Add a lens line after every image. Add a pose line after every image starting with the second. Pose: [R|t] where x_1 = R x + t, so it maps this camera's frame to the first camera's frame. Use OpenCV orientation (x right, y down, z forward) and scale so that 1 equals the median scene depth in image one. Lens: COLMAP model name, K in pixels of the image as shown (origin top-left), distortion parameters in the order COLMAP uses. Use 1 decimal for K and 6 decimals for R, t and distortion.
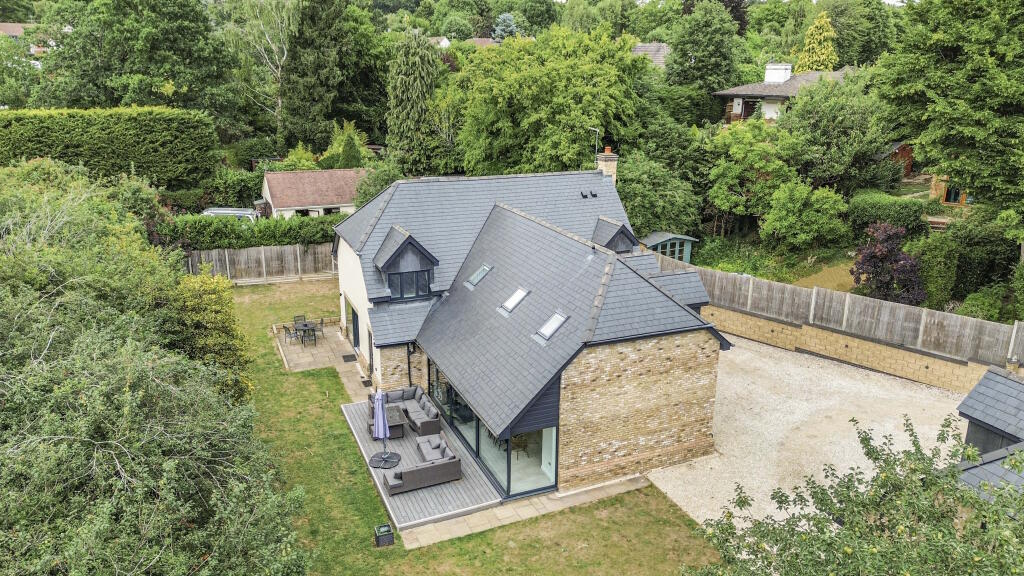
lens RADIAL K [[712.3, 0, 511.2], [0, 712.3, 288.9], [0, 0, 1]] dist [-0.003533, -0.000082]
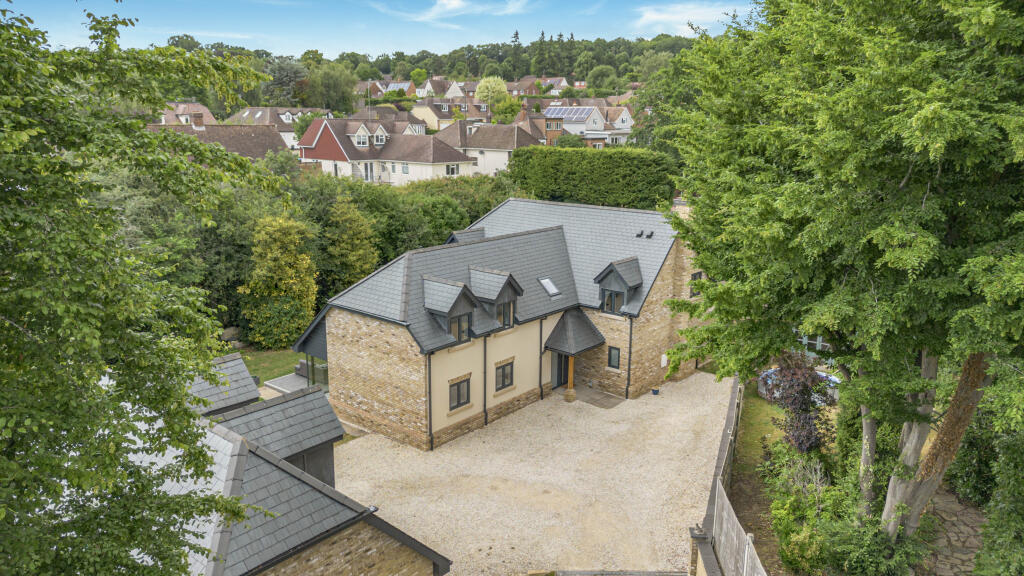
lens RADIAL K [[712.3, 0, 514.4], [0, 712.3, 287.2], [0, 0, 1]] dist [-0.003533, -0.000082]
pose [[0.452748, 0.189053, -0.871366, 1.306783], [-0.257842, 0.963270, 0.075022, -0.131897], [0.853544, 0.190708, 0.484865, 0.575327]]
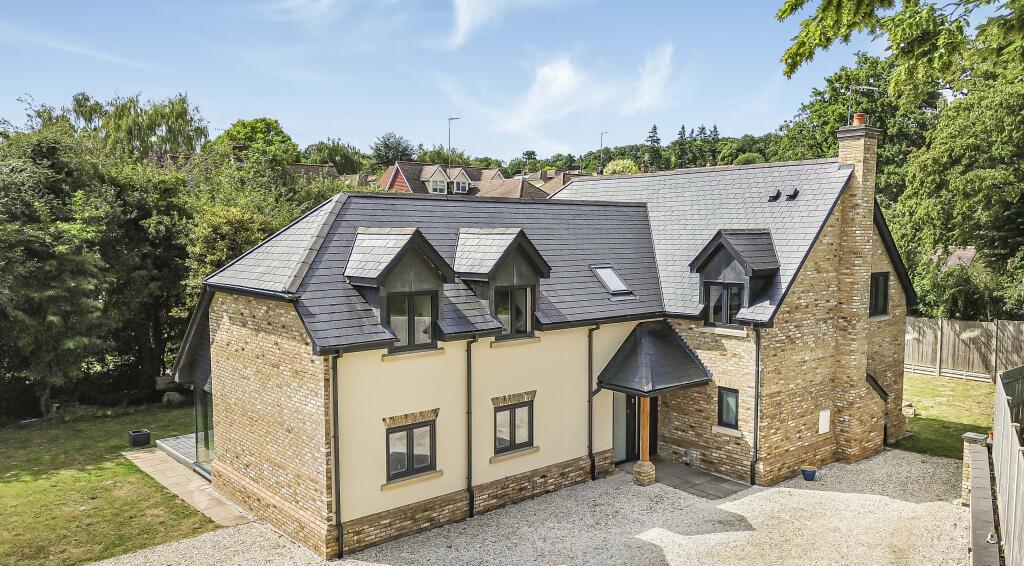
lens RADIAL K [[770.2, 0, 543.7], [0, 770.2, 296.9], [0, 0, 1]] dist [0.011271, -0.007016]
pose [[0.320586, 0.066313, -0.944895, 0.916241], [-0.266989, 0.963426, -0.022971, 0.011660], [0.908813, 0.259641, 0.326566, 0.962737]]
